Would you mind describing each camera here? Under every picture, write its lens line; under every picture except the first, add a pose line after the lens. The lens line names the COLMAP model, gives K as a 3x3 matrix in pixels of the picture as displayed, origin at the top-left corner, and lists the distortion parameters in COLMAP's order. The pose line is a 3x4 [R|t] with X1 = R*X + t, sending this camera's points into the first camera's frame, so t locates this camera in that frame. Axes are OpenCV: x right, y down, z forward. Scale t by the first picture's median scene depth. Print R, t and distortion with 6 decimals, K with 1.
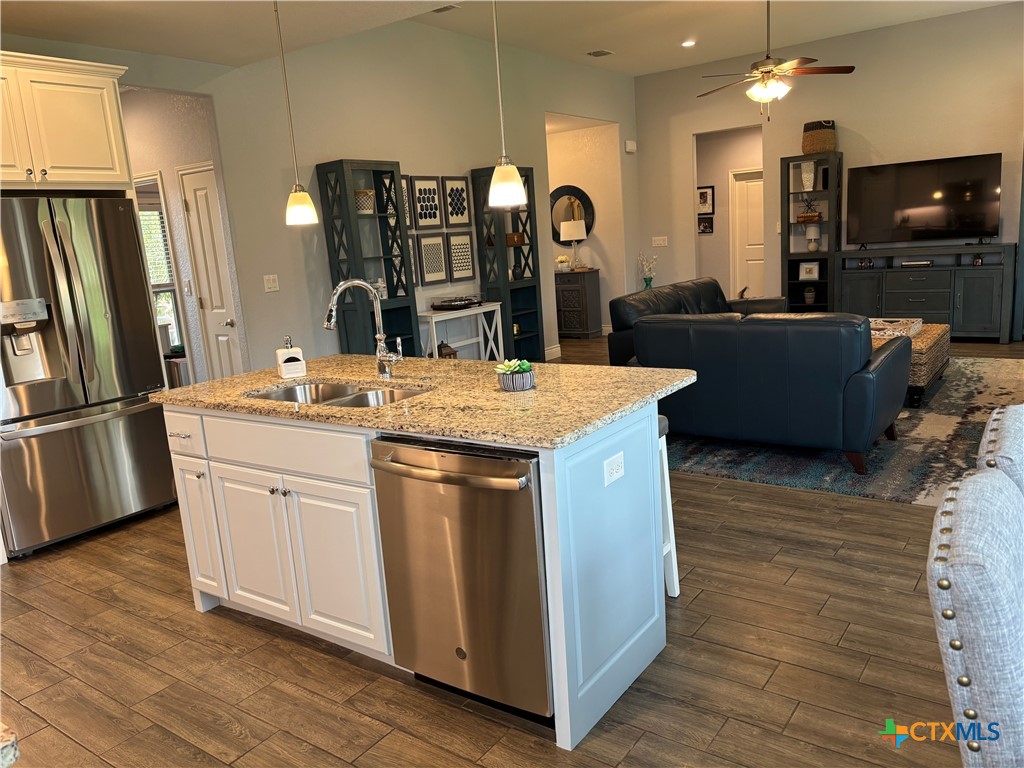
lens RADIAL K [[771.0, 0, 516.6], [0, 771.0, 377.9], [0, 0, 1]] dist [0.035339, -0.042005]
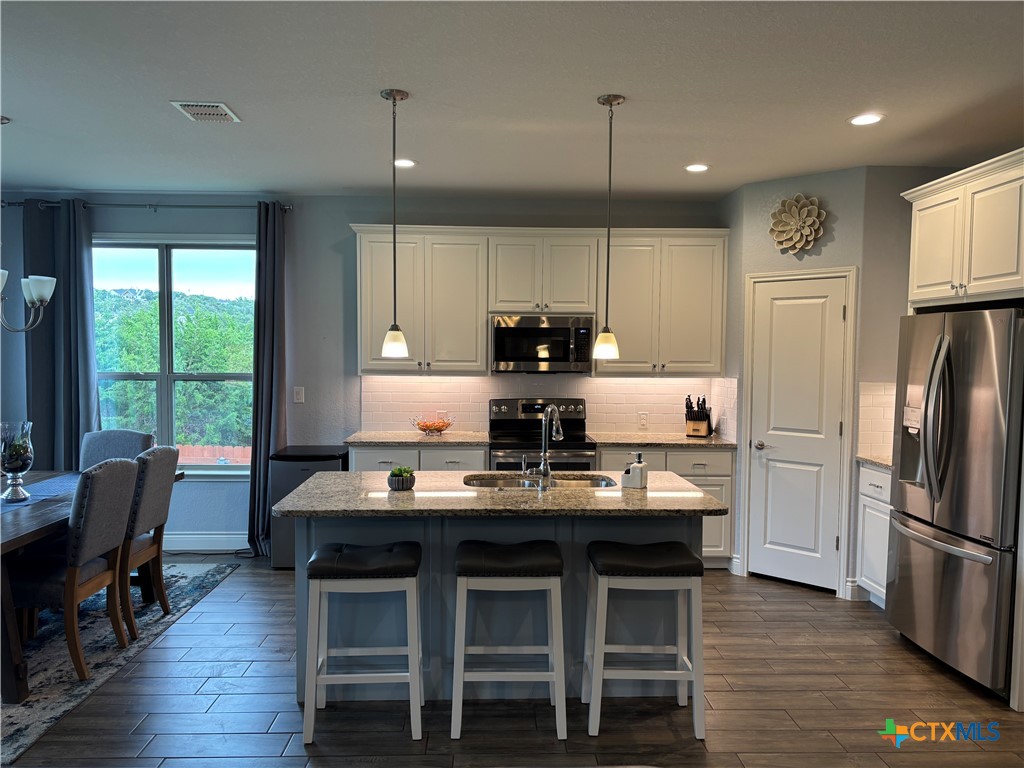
lens RADIAL K [[771.0, 0, 514.2], [0, 771.0, 399.1], [0, 0, 1]] dist [0.035339, -0.042005]
pose [[-0.794586, 0.099333, -0.598971, 0.435091], [-0.064380, 0.967180, 0.245802, -0.330750], [0.603729, 0.233873, -0.762112, 1.439590]]
